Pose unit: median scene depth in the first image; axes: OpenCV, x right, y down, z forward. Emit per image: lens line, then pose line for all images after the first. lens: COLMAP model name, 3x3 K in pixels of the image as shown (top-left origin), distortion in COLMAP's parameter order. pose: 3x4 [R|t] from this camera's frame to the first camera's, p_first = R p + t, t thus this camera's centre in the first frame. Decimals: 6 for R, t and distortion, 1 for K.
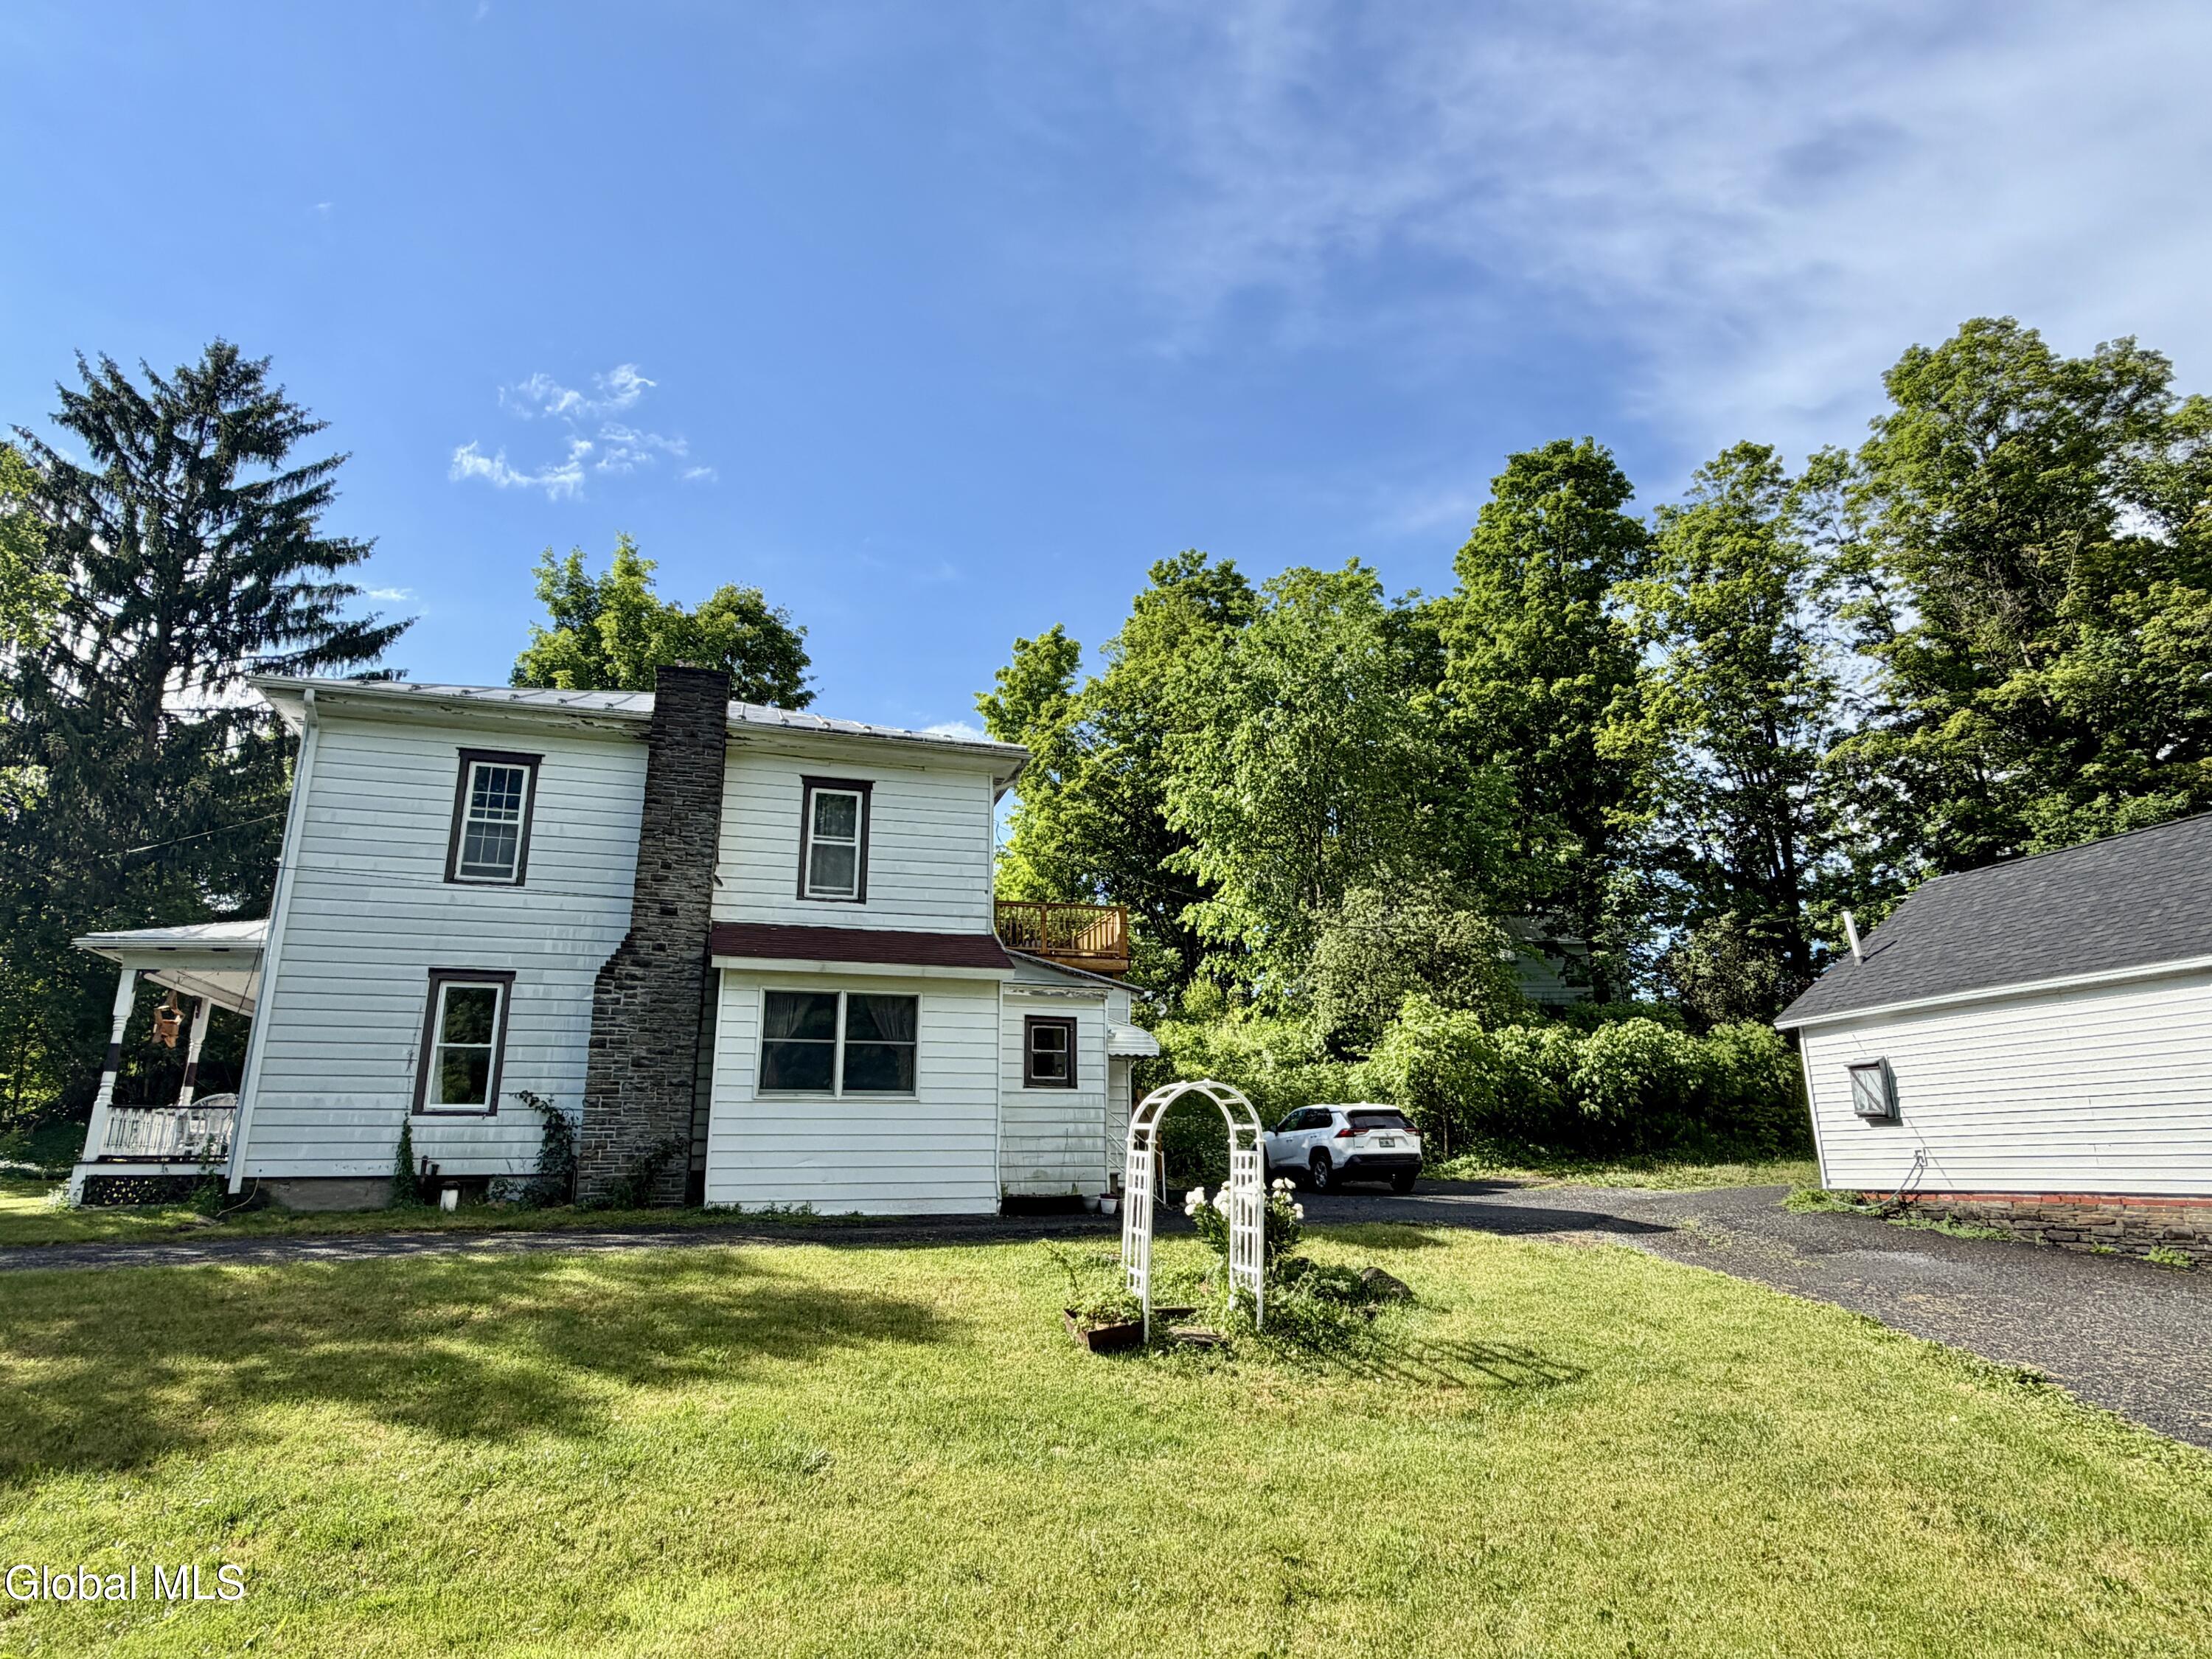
lens RADIAL K [[1181.0, 0, 1107.5], [0, 1181.0, 829.4], [0, 0, 1]] dist [-0.004508, 0.002854]
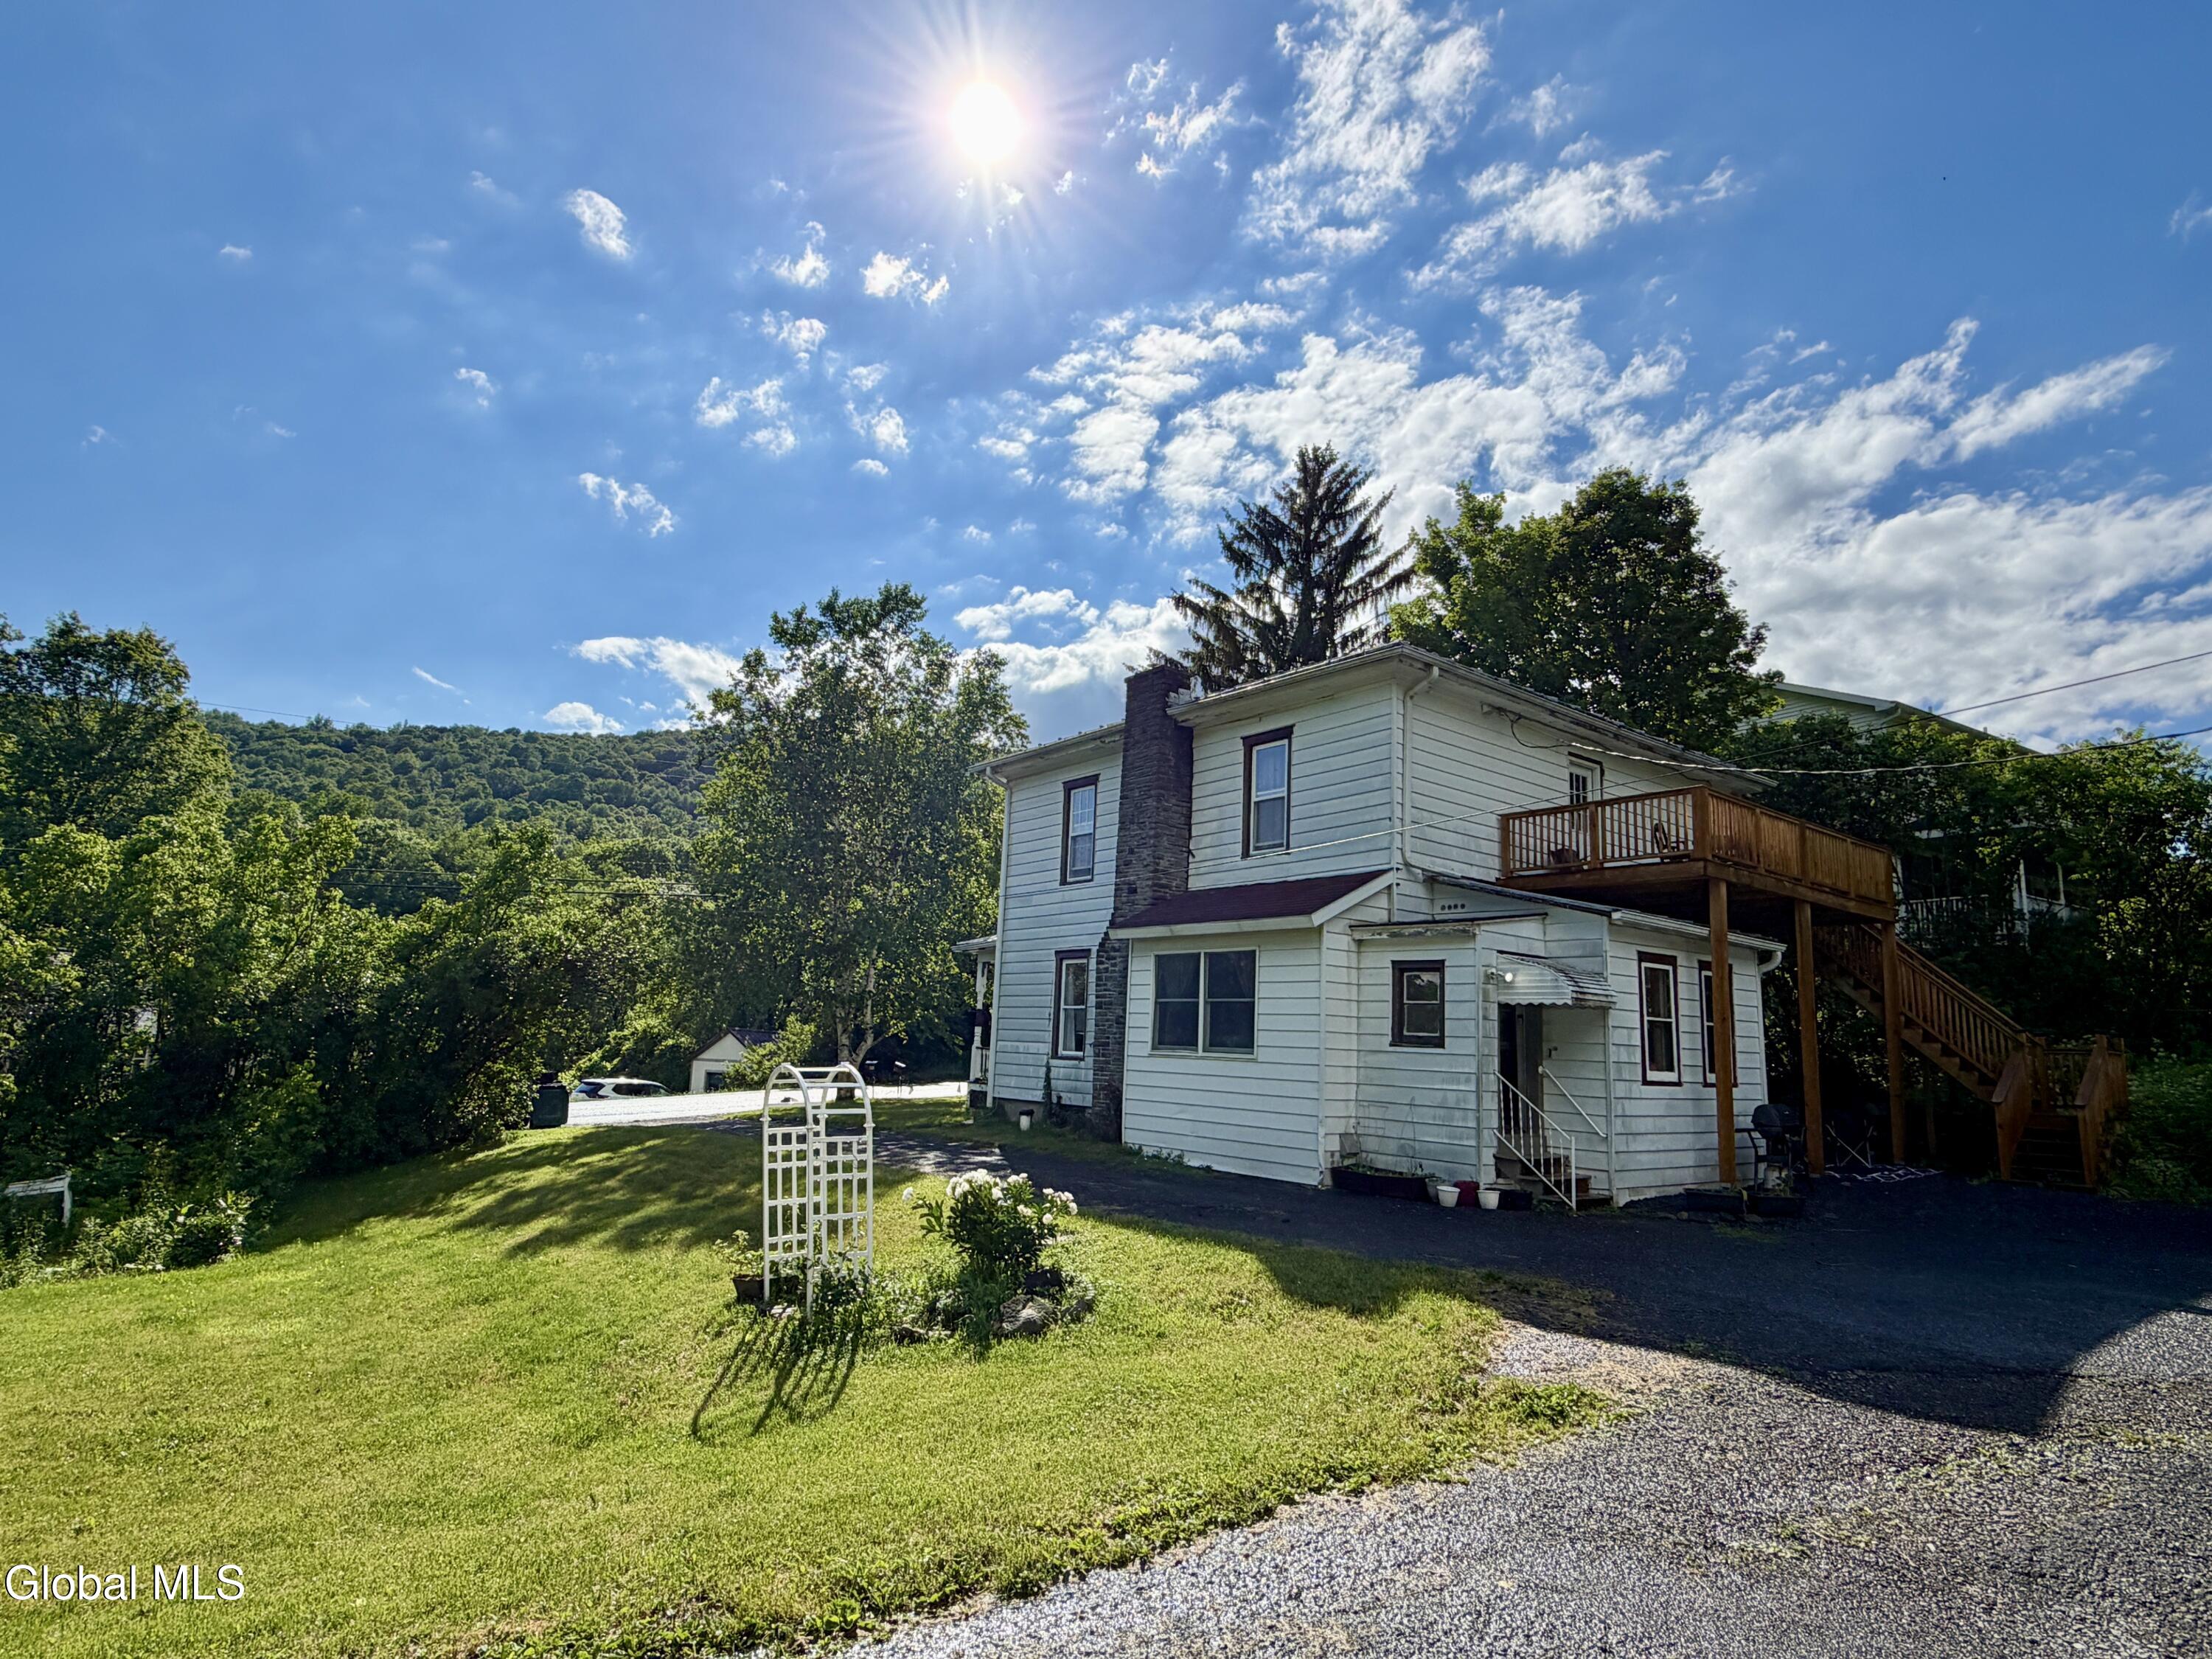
lens RADIAL K [[1181.0, 0, 1117.8], [0, 1181.0, 845.9], [0, 0, 1]] dist [-0.004508, 0.002854]
pose [[0.378034, -0.131880, -0.916350, 0.699271], [0.214888, 0.975269, -0.051708, 0.084973], [0.900507, -0.177366, 0.397024, 0.544888]]
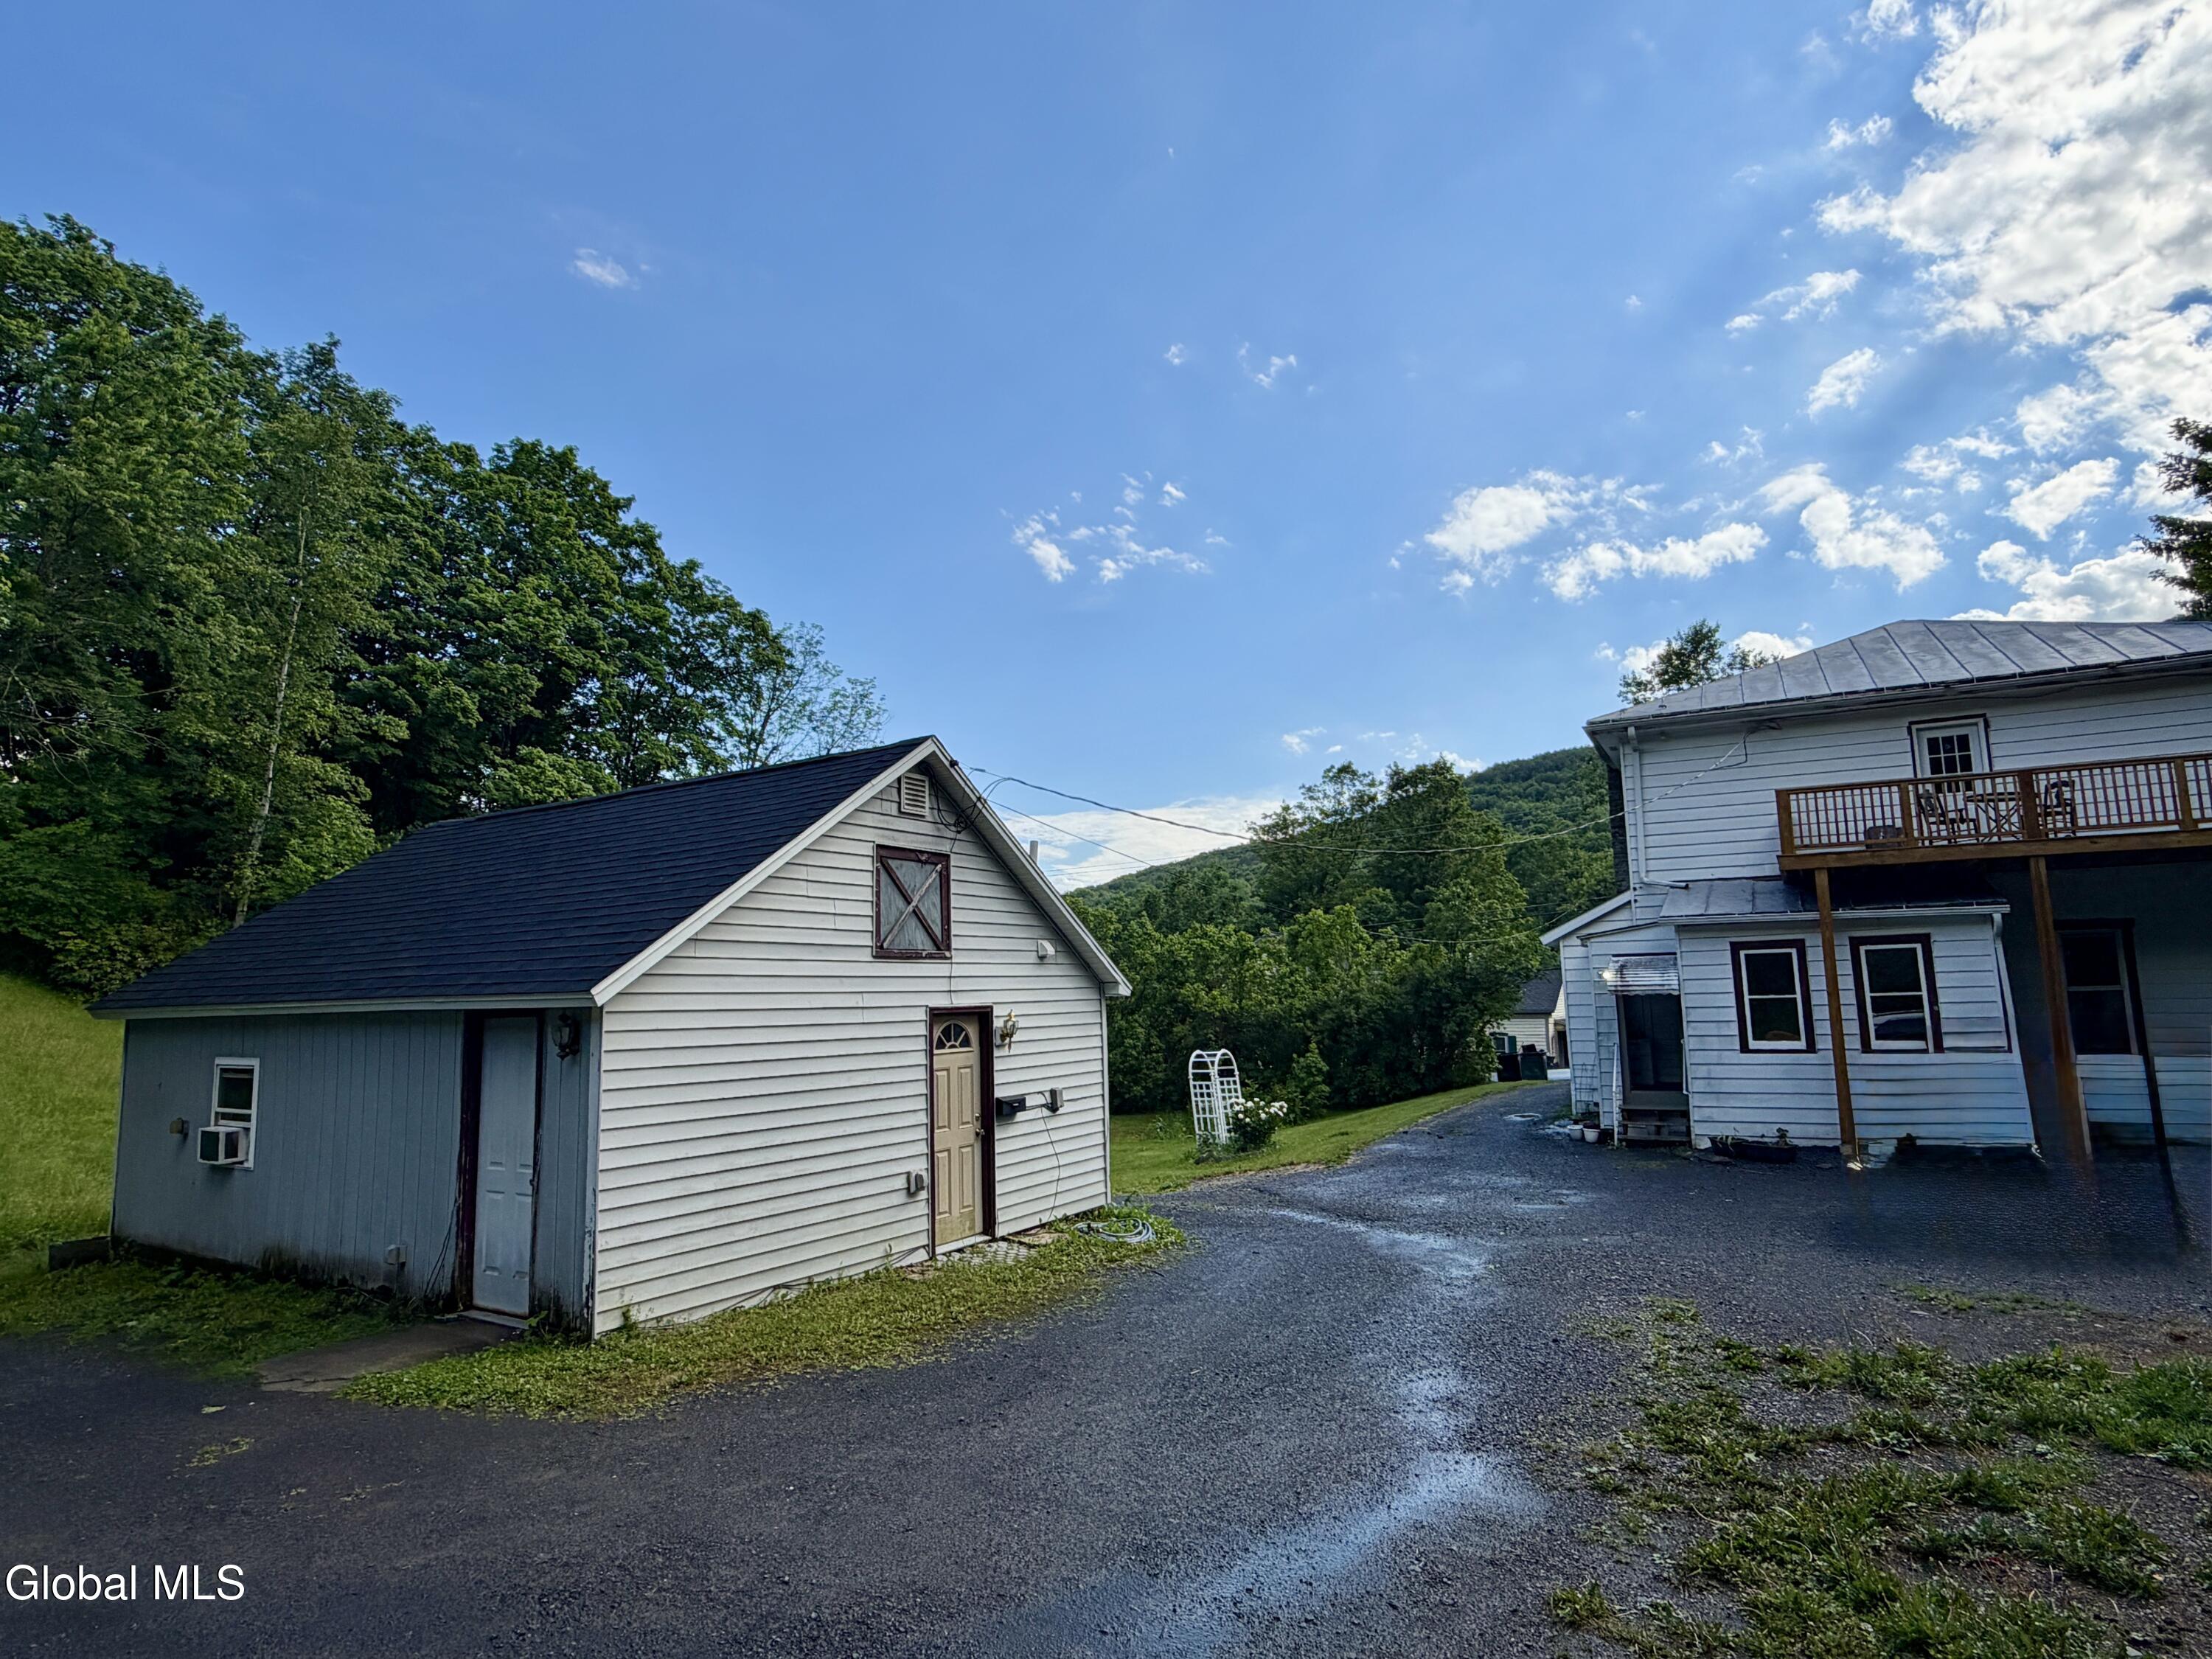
lens RADIAL K [[1181.0, 0, 1107.8], [0, 1181.0, 830.6], [0, 0, 1]] dist [-0.004508, 0.002854]
pose [[-0.714660, -0.073189, -0.695633, 1.165056], [0.219739, 0.920671, -0.322615, 0.318030], [0.664060, -0.383418, -0.641884, 1.543761]]
